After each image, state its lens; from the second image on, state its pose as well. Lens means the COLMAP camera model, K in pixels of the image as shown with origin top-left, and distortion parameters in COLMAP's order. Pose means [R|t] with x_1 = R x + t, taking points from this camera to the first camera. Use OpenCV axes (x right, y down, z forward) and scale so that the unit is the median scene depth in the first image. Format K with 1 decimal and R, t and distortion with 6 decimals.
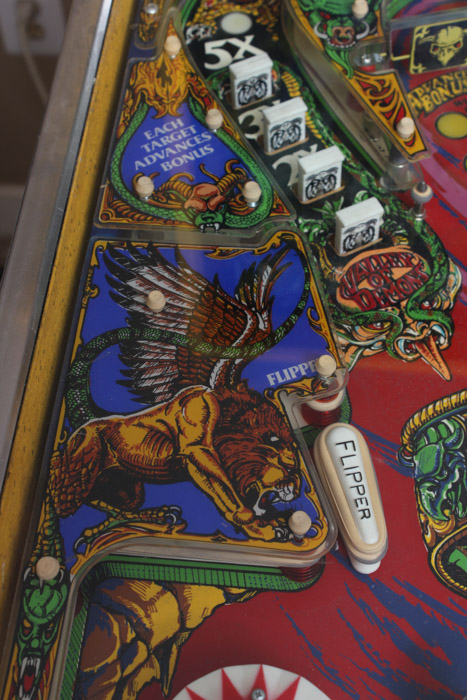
lens RADIAL K [[1143.4, 0, 233.5], [0, 1143.4, 350.0], [0, 0, 1]] dist [-0.015133, -0.016276]
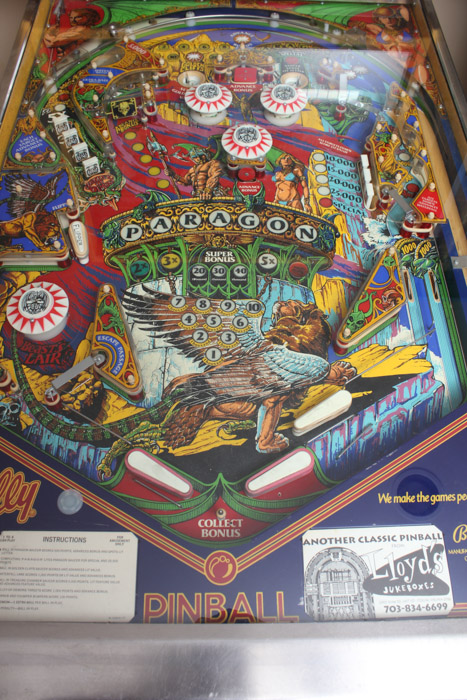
lens RADIAL K [[570.3, 0, 233.5], [0, 570.3, 350.0], [0, 0, 1]] dist [-0.180683, 0.145875]
pose [[0.993092, -0.065920, 0.097075, 0.349927], [0.059246, 0.995779, 0.070096, 0.335565], [-0.101286, -0.063860, 0.992806, -0.603468]]
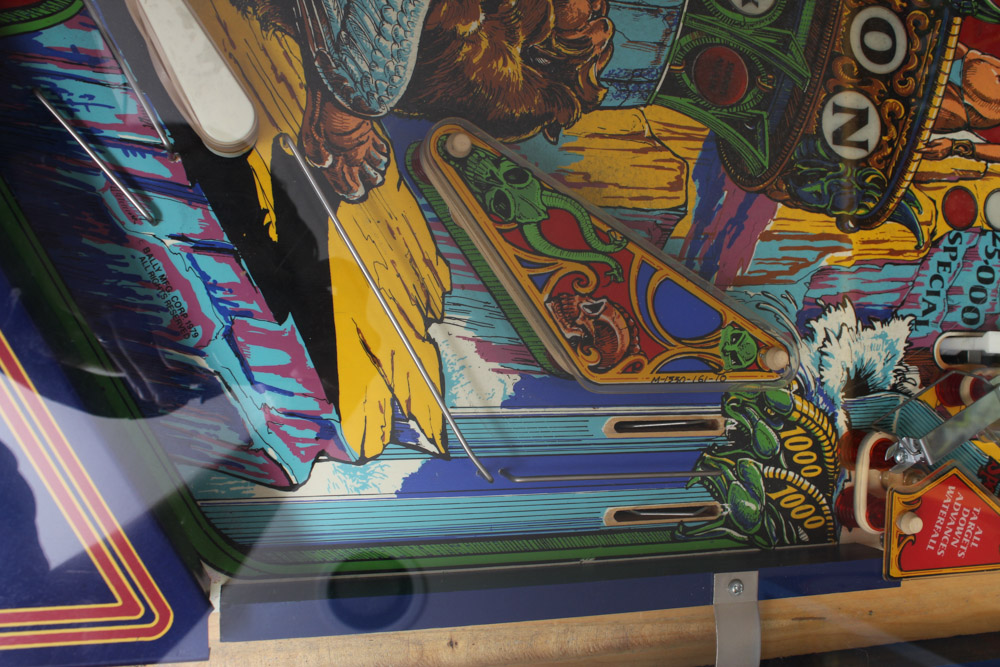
lens RADIAL K [[957.3, 0, 504.4], [0, 957.3, 347.0], [0, 0, 1]] dist [-0.150364, 0.149838]
pose [[0.074645, 0.994781, 0.069567, 0.844530], [-0.952348, 0.050424, 0.300816, 0.184926], [0.295738, -0.088706, 0.951142, 0.080203]]
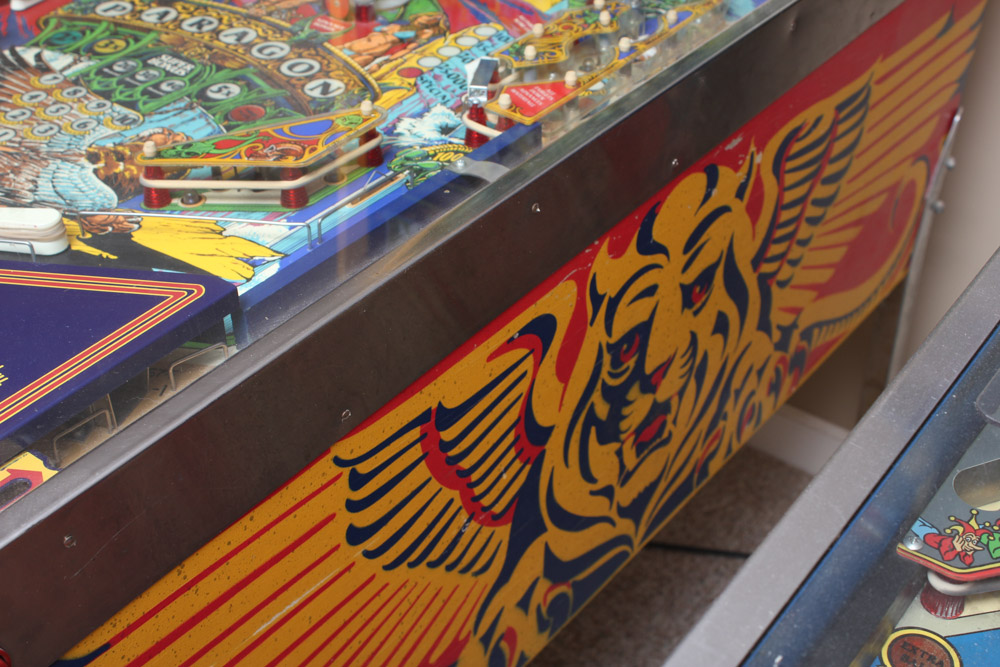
lens RADIAL K [[1267.4, 0, 451.5], [0, 1267.4, 333.8], [0, 0, 1]] dist [-0.011232, -0.007994]
pose [[0.834832, 0.353536, -0.421980, 1.820512], [-0.472767, 0.853143, -0.220542, 0.774909], [0.282040, 0.383613, 0.879371, -0.499712]]
